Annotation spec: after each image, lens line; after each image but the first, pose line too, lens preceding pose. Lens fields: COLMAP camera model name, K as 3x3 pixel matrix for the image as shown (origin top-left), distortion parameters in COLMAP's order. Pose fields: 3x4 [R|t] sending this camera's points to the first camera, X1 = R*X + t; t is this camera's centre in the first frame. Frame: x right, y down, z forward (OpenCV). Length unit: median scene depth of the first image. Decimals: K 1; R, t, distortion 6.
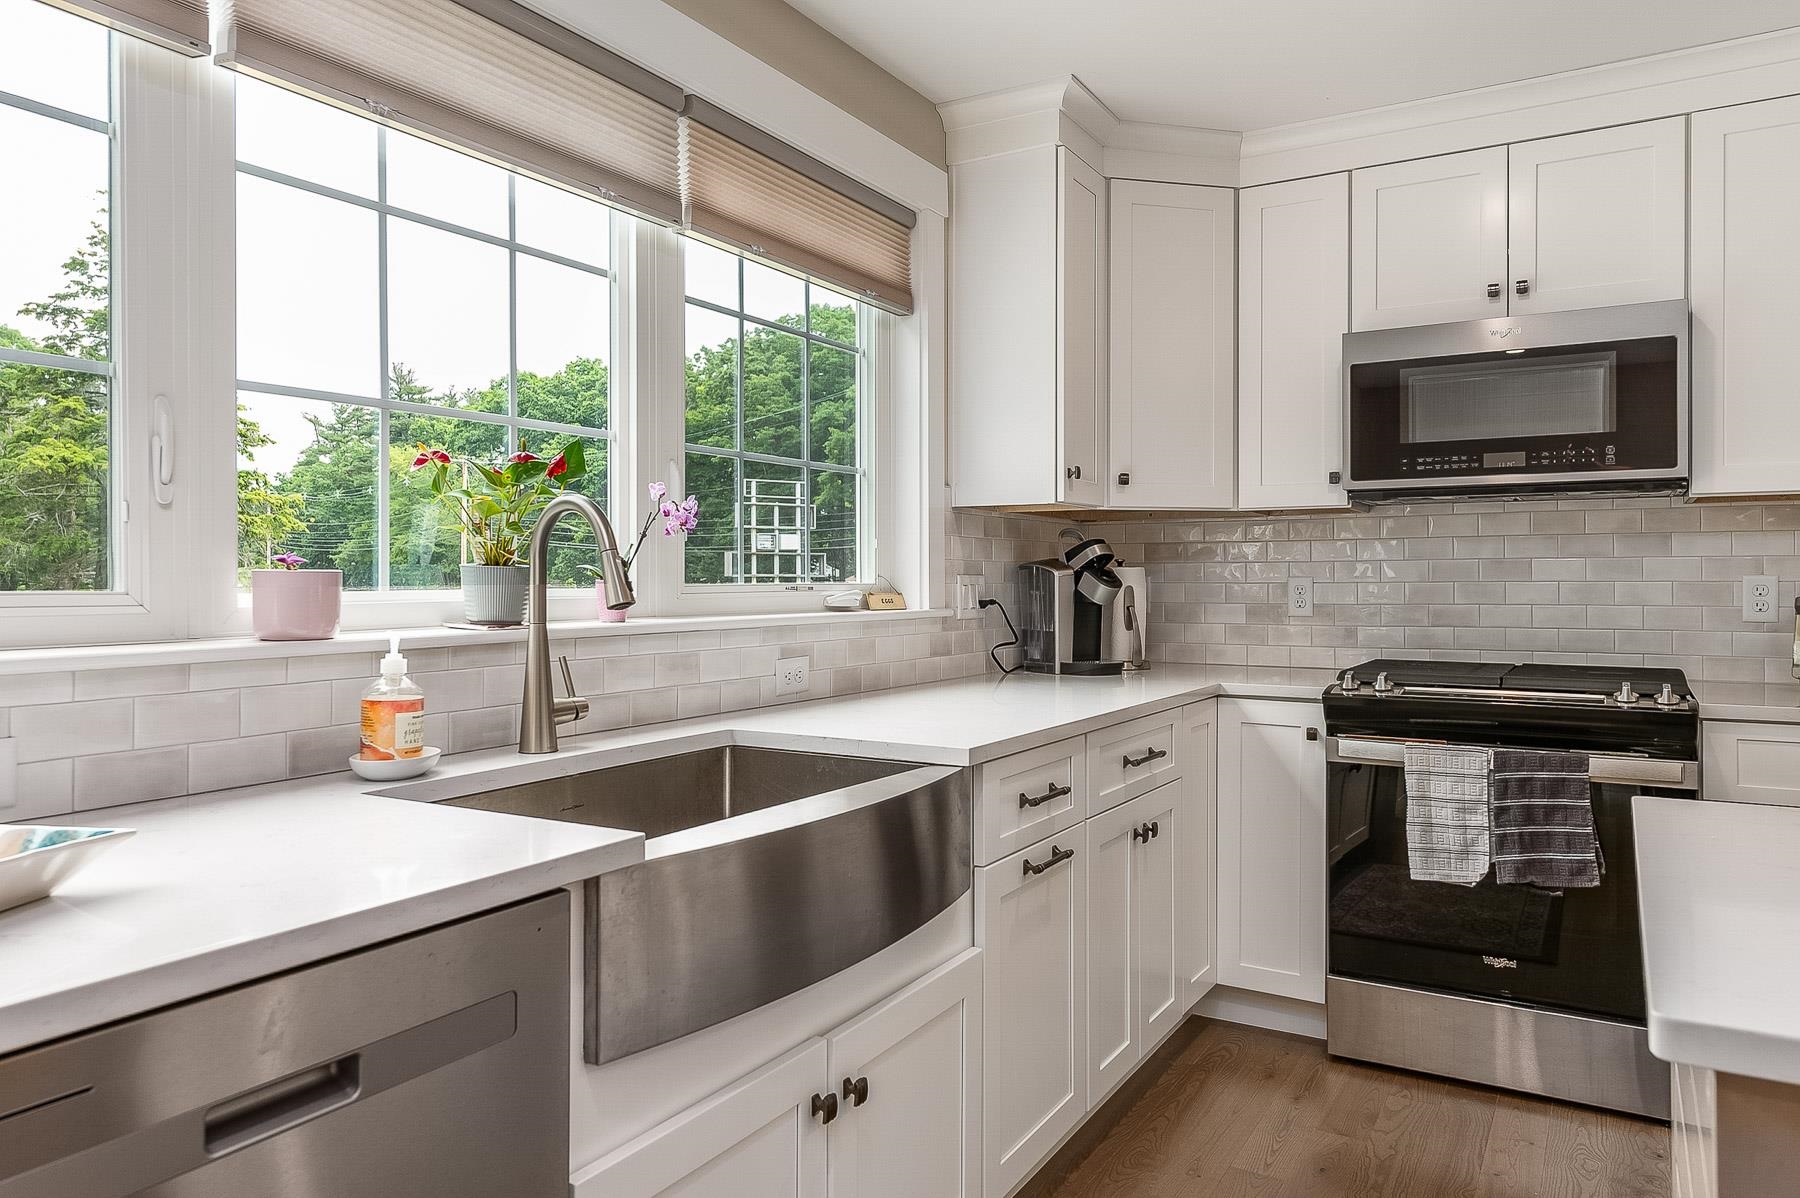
lens RADIAL K [[1183.2, 0, 901.9], [0, 1183.2, 592.0], [0, 0, 1]] dist [0.018528, -0.004496]
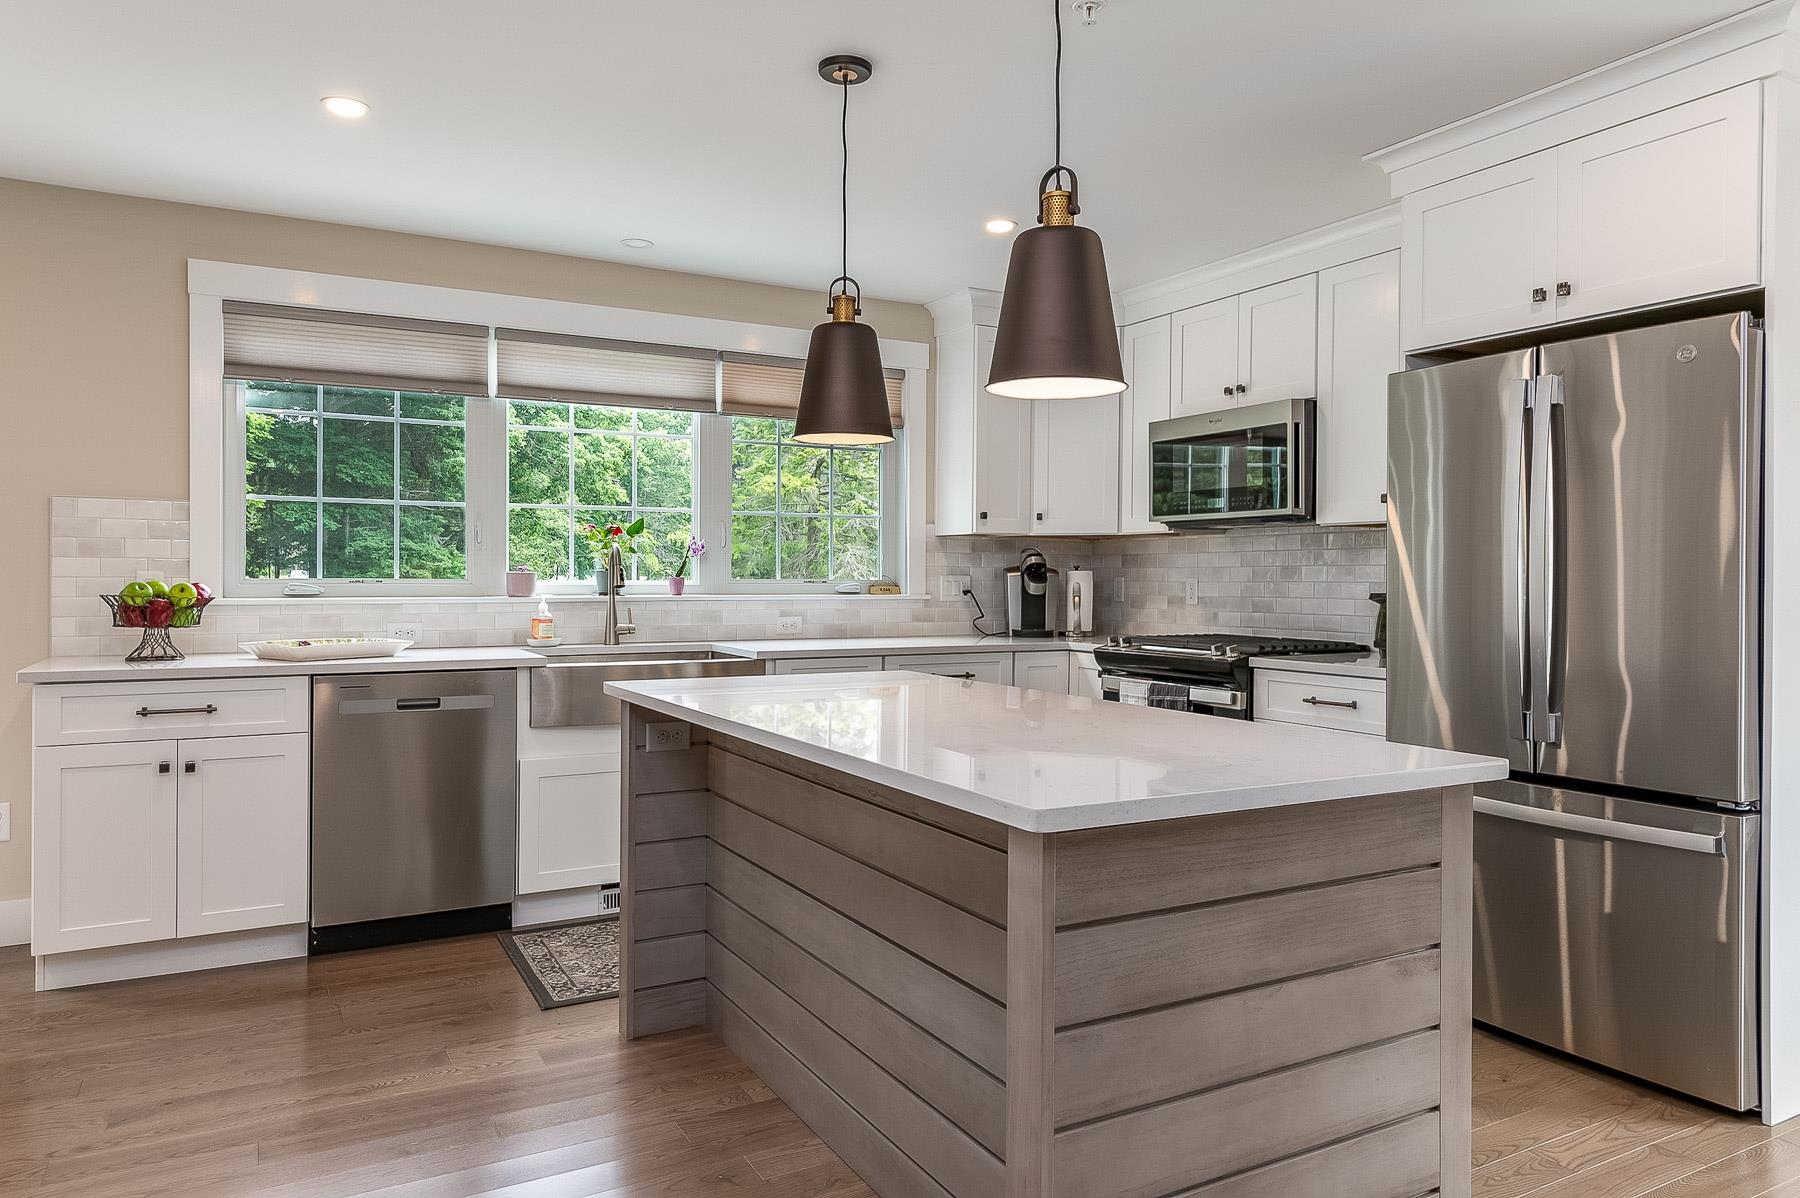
lens RADIAL K [[1183.2, 0, 916.4], [0, 1183.2, 588.1], [0, 0, 1]] dist [0.018528, -0.004496]
pose [[0.863541, 0.009153, -0.504196, 0.915018], [-0.010901, 0.999940, -0.000518, 0.005525], [0.504161, 0.005944, 0.863589, -0.507138]]
